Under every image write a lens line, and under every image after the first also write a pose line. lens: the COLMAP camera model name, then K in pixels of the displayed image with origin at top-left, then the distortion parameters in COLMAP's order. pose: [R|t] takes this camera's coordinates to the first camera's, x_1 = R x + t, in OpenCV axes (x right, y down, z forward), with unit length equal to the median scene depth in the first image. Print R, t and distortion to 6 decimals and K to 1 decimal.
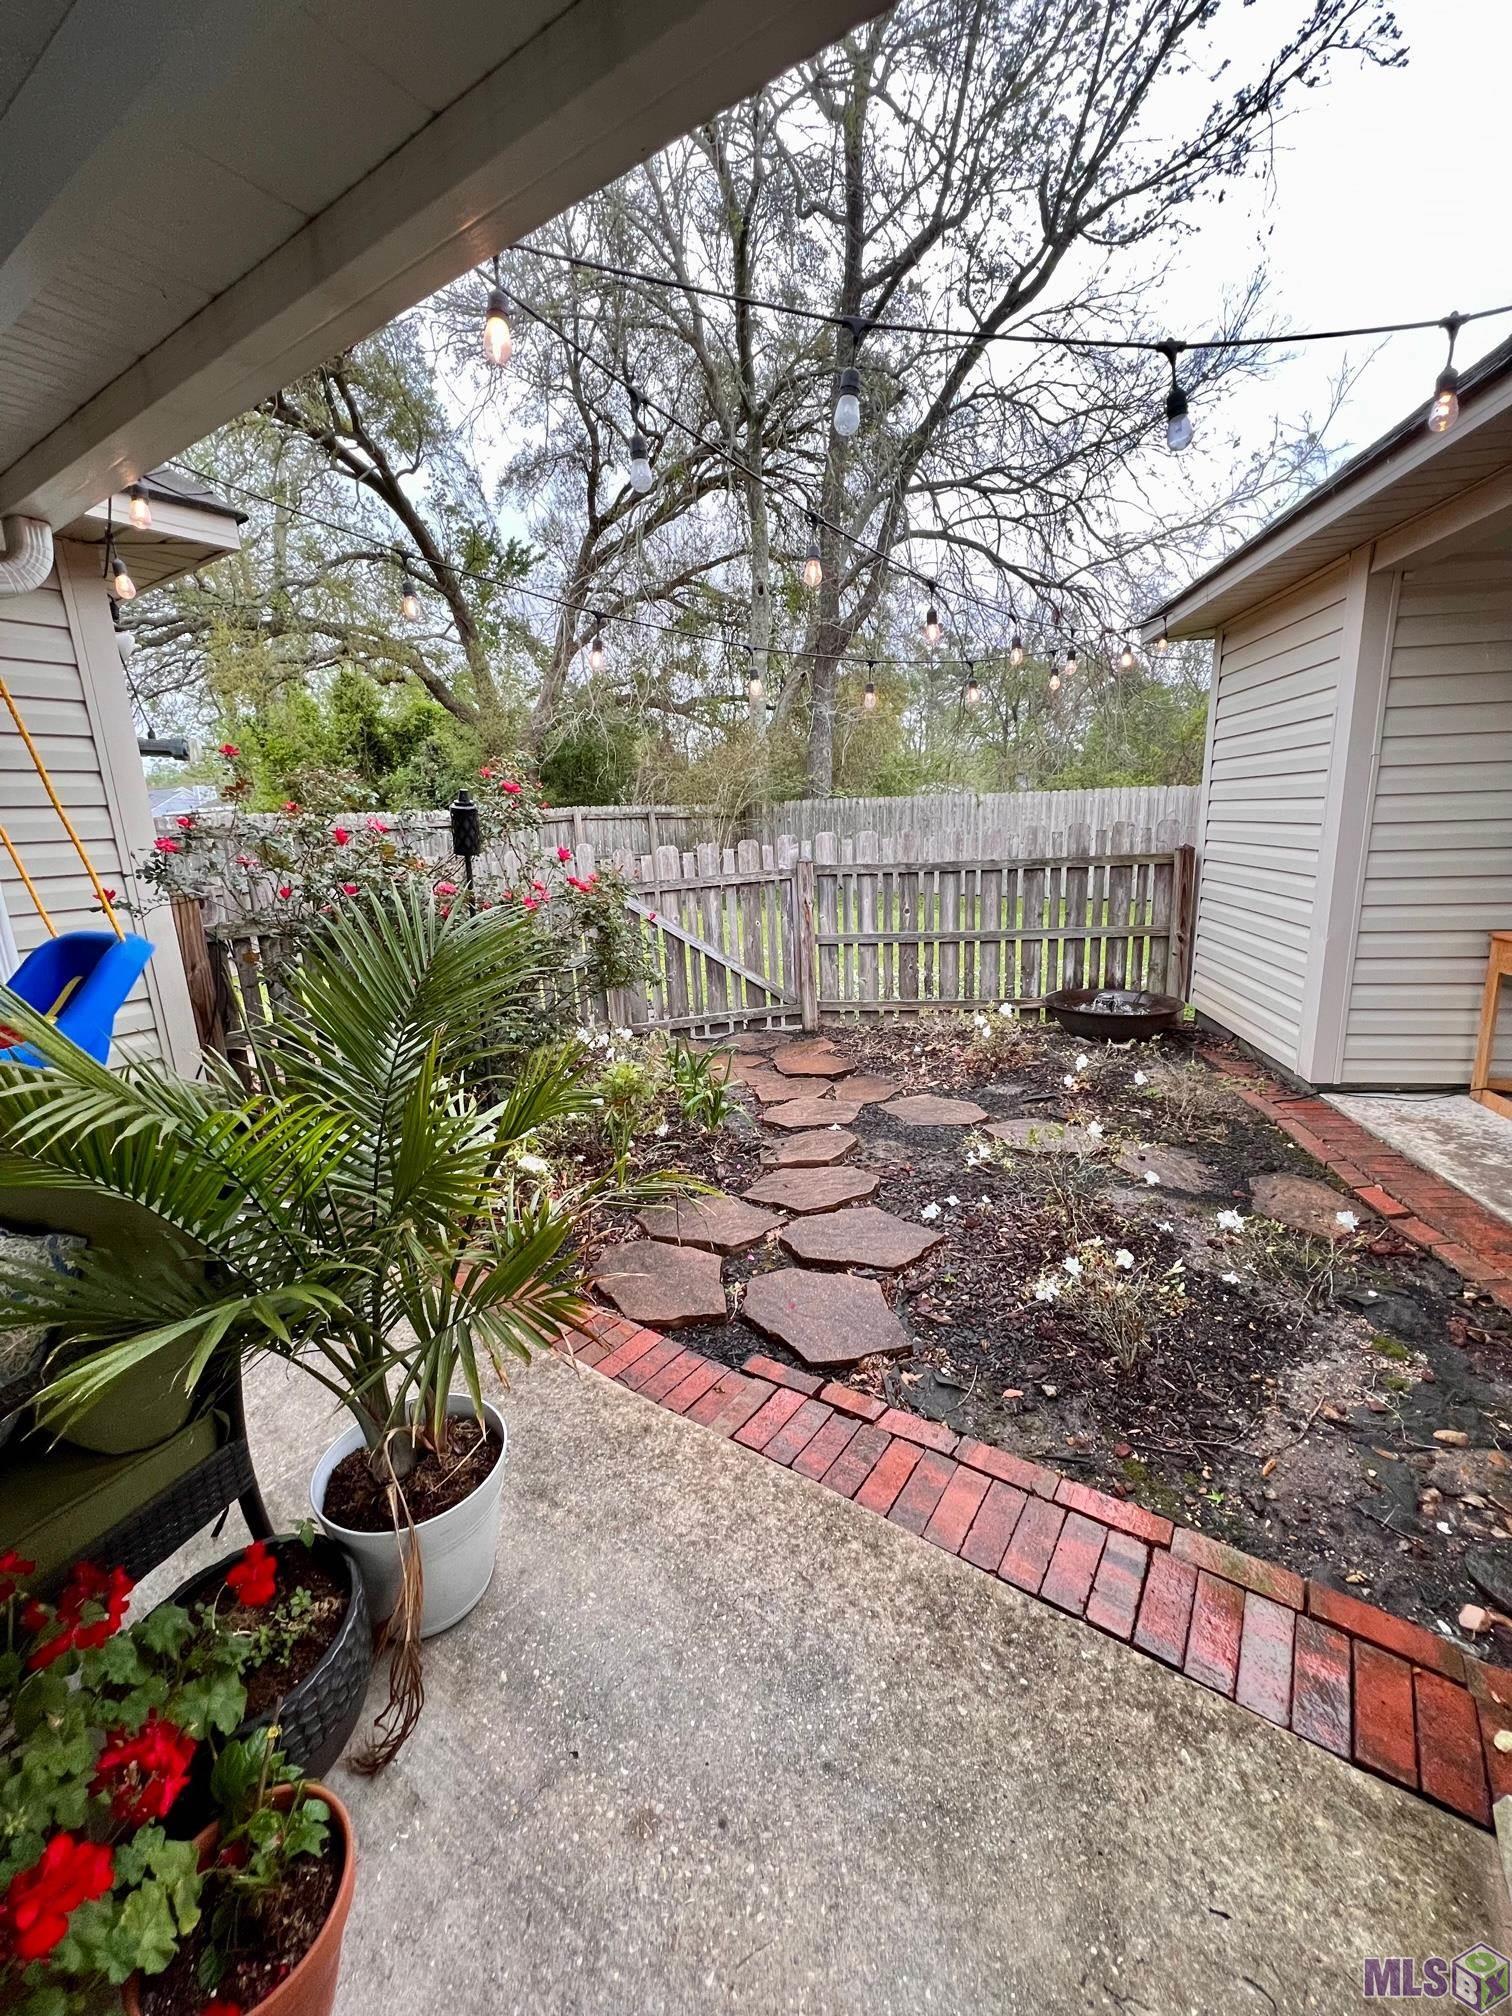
lens RADIAL K [[809.3, 0, 757.8], [0, 809.3, 998.6], [0, 0, 1]] dist [0.000384, 0.000201]
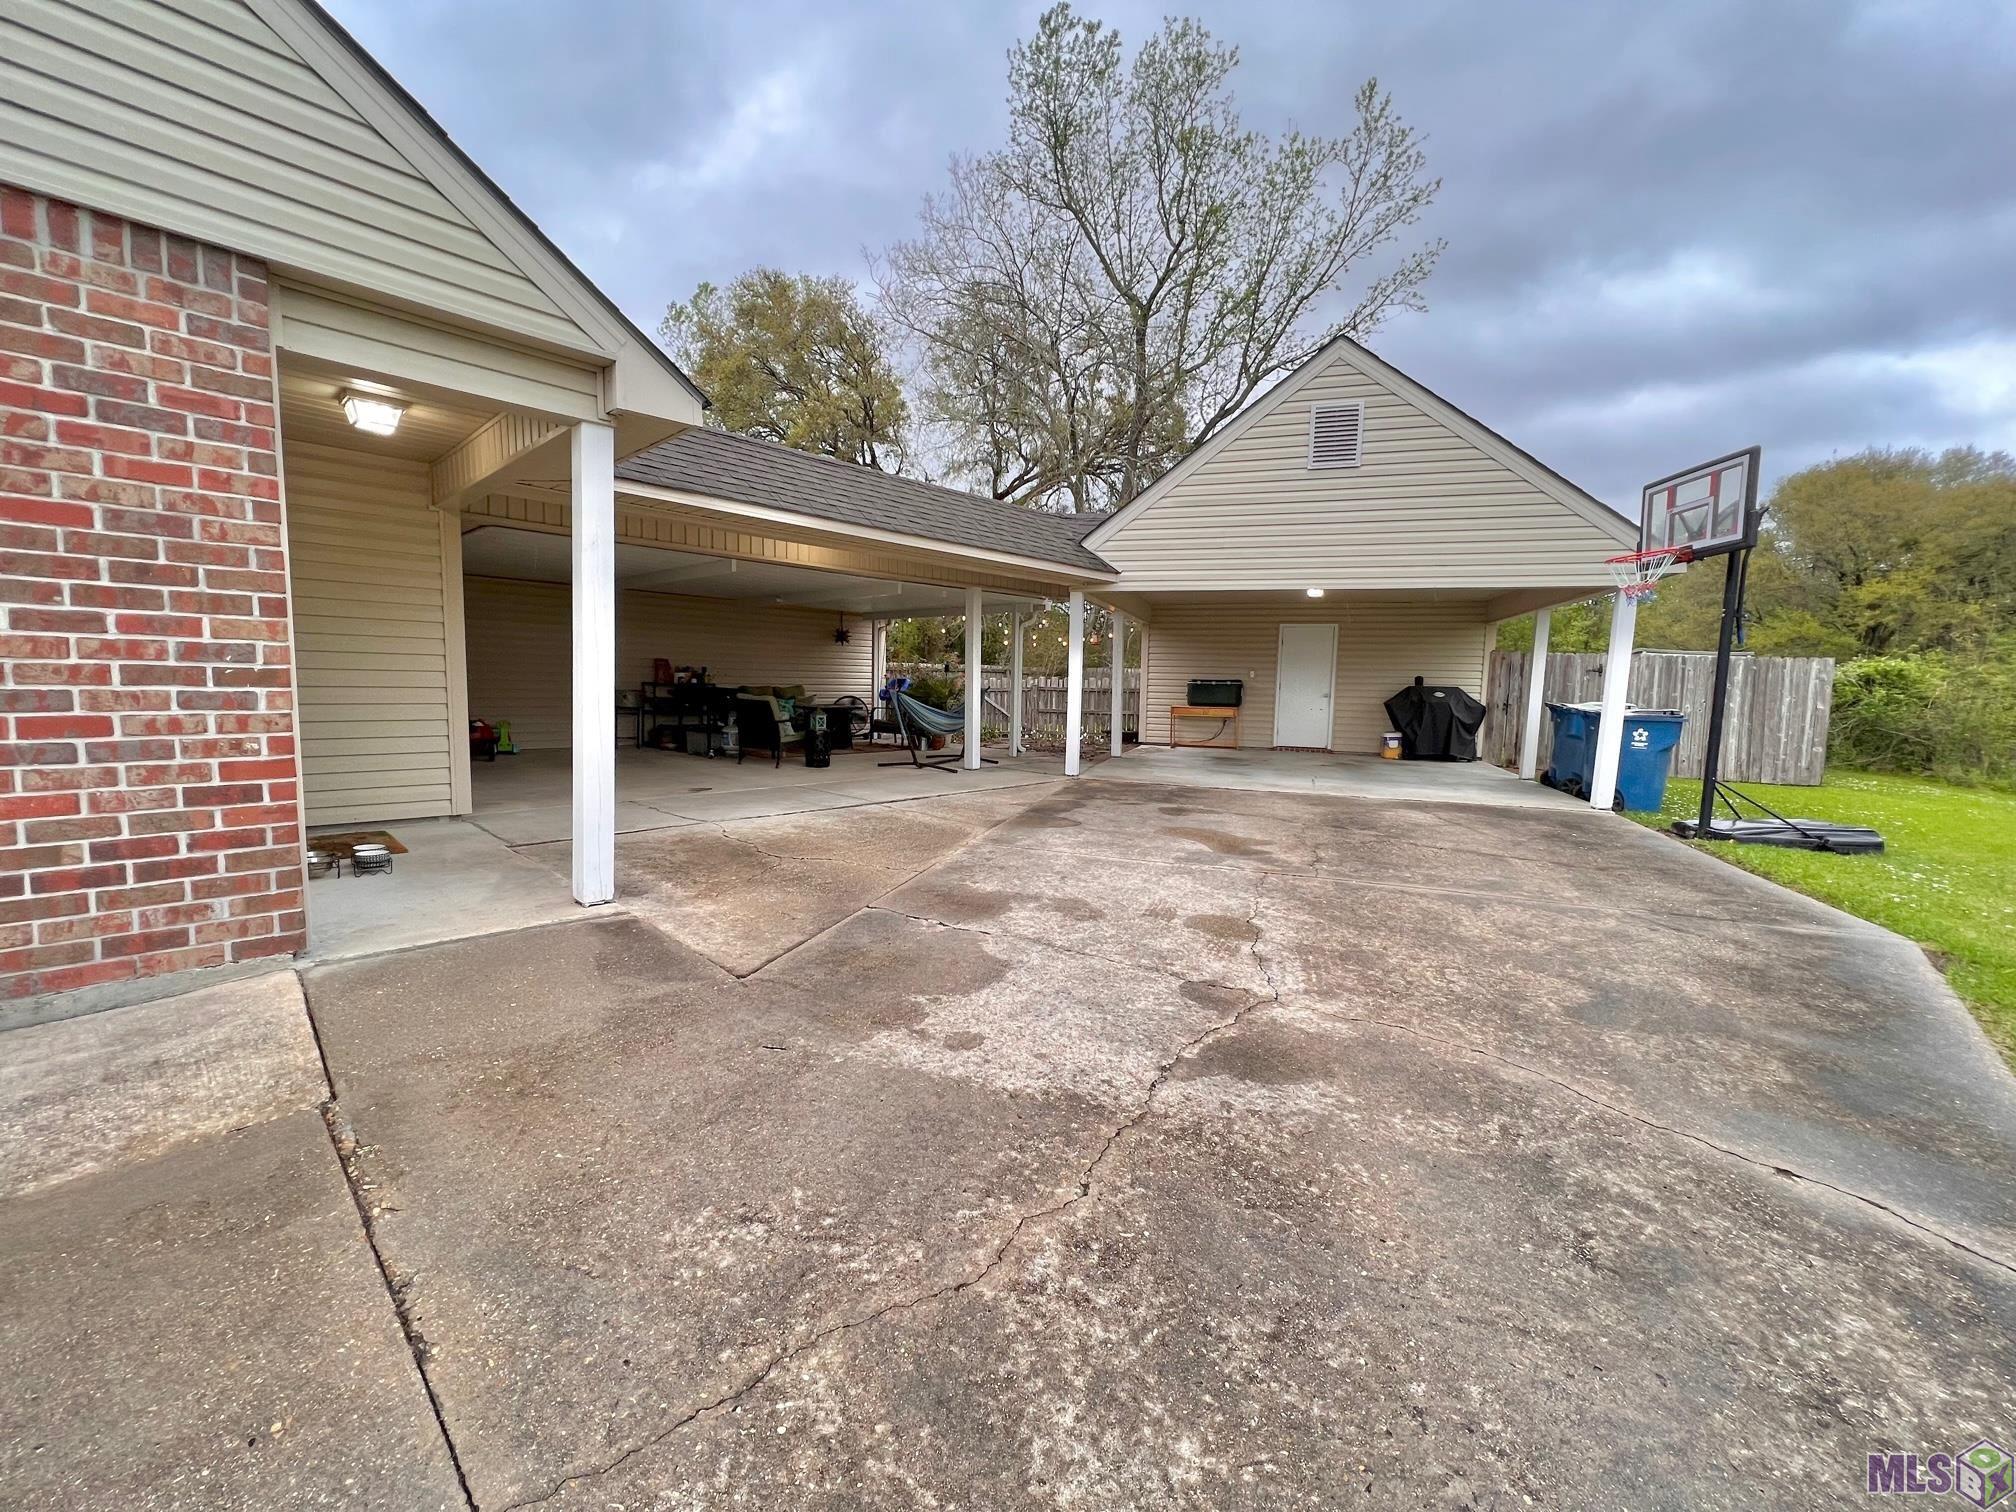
lens RADIAL K [[809.3, 0, 1003.7], [0, 809.3, 754.2], [0, 0, 1]] dist [0.000384, 0.000201]
pose [[0.983146, 0.072493, -0.167838, 0.157049], [-0.093854, 0.987952, -0.123053, 0.159560], [0.156896, 0.136731, 0.978104, -0.664785]]
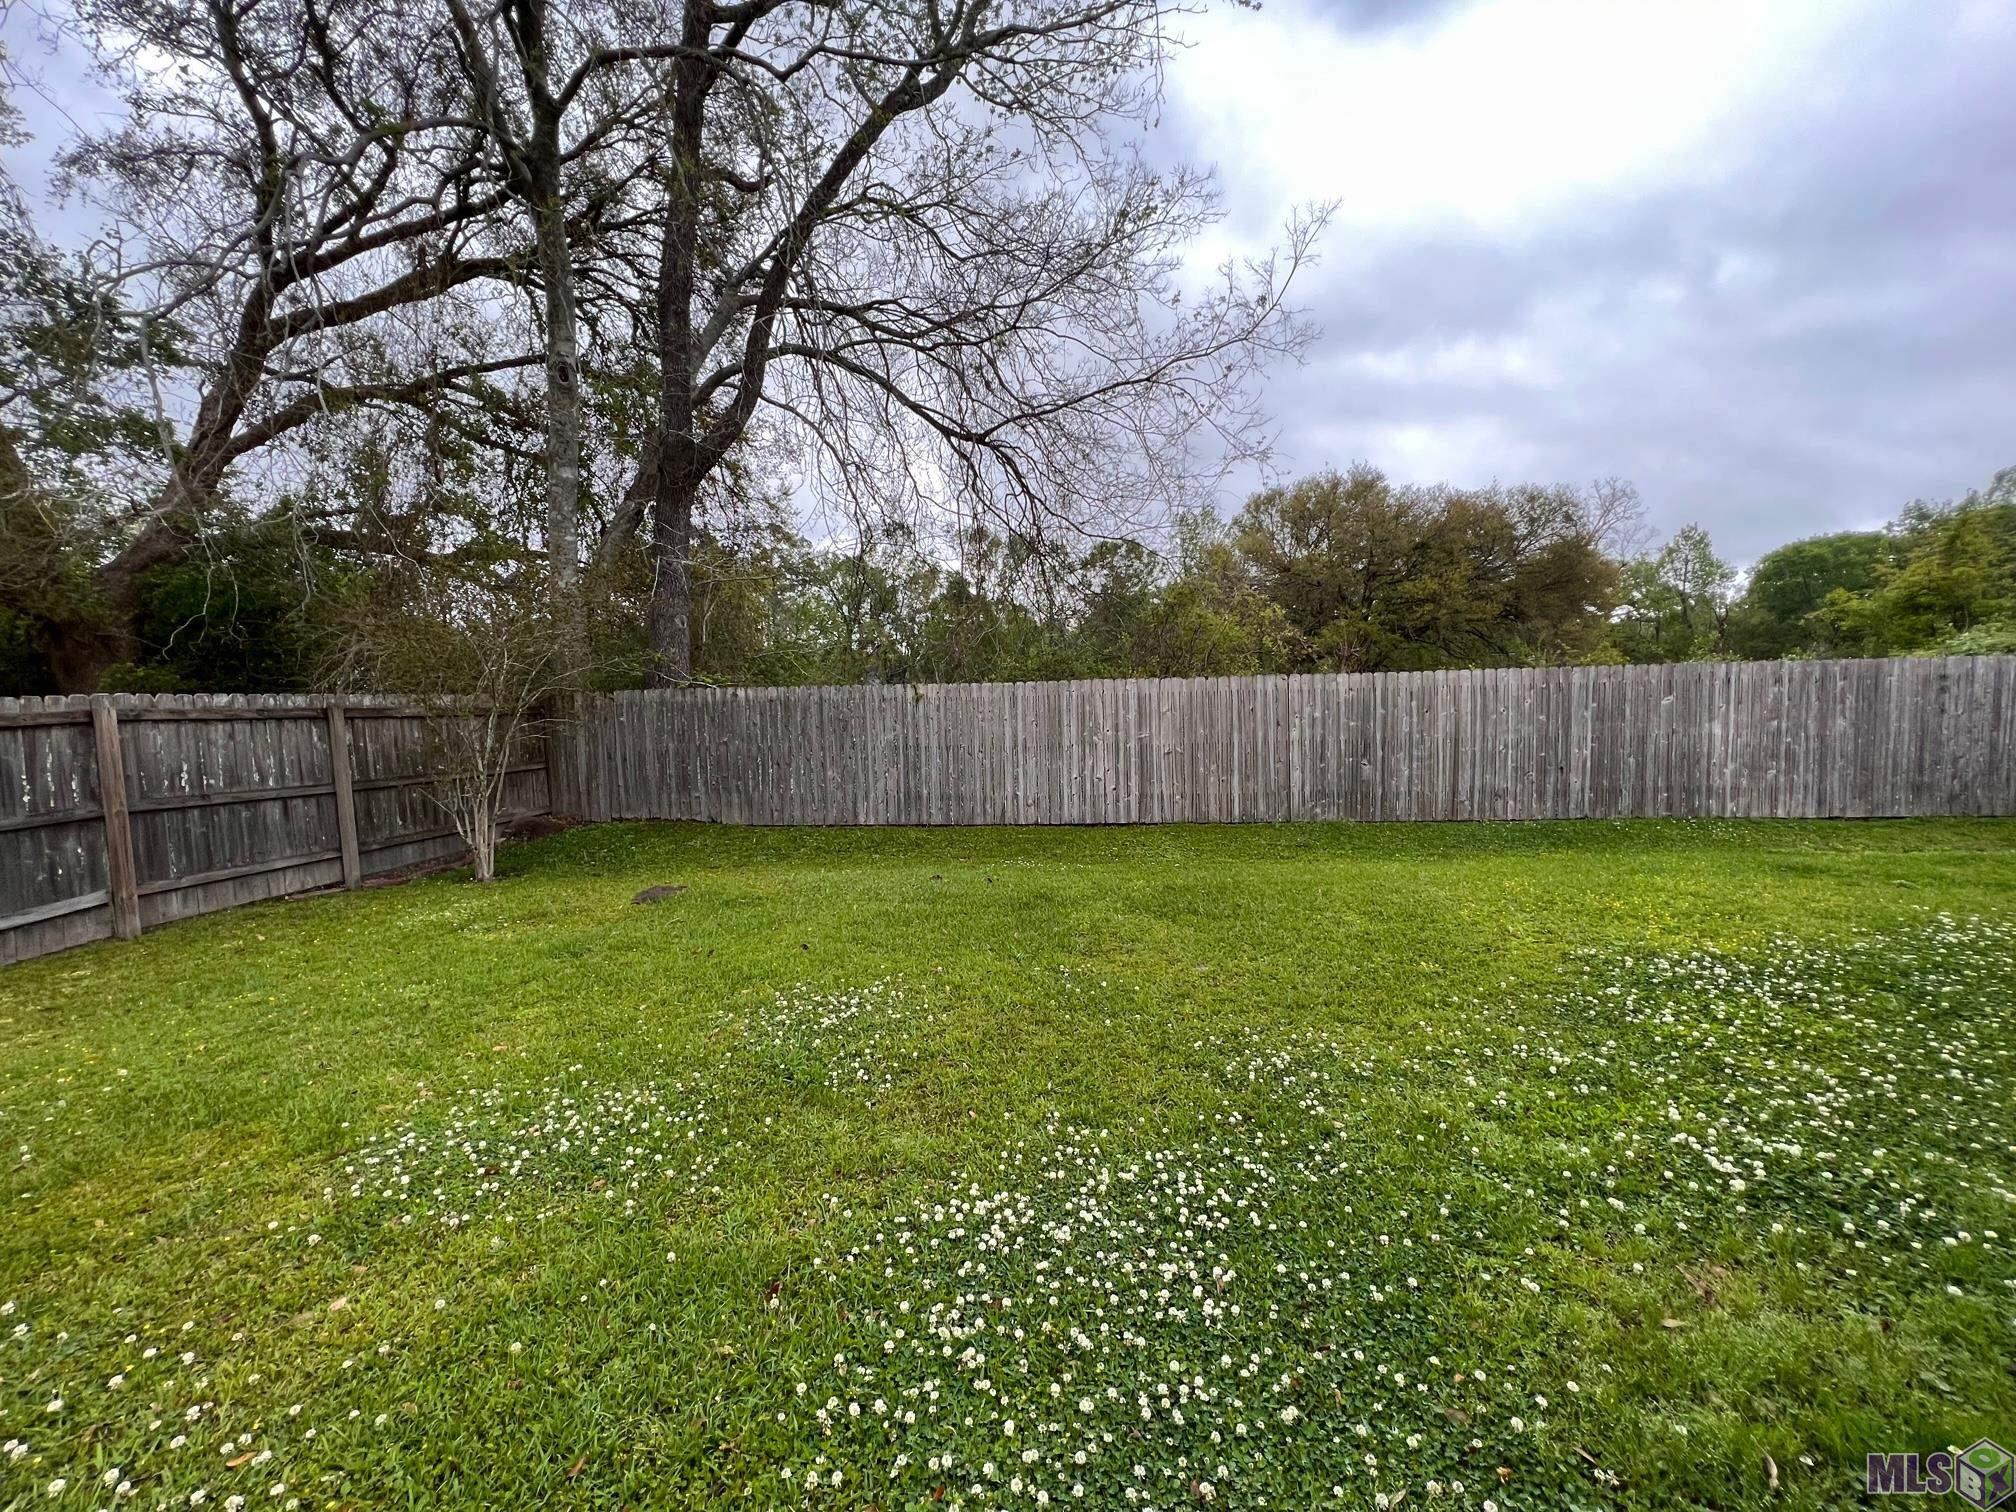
lens RADIAL K [[809.3, 0, 1003.7], [0, 809.3, 754.2], [0, 0, 1]] dist [0.000384, 0.000201]
pose [[0.886375, -0.021131, 0.462485, 0.009397], [0.097991, 0.984888, -0.142805, -0.071509], [-0.452479, 0.171898, 0.875051, 0.303075]]
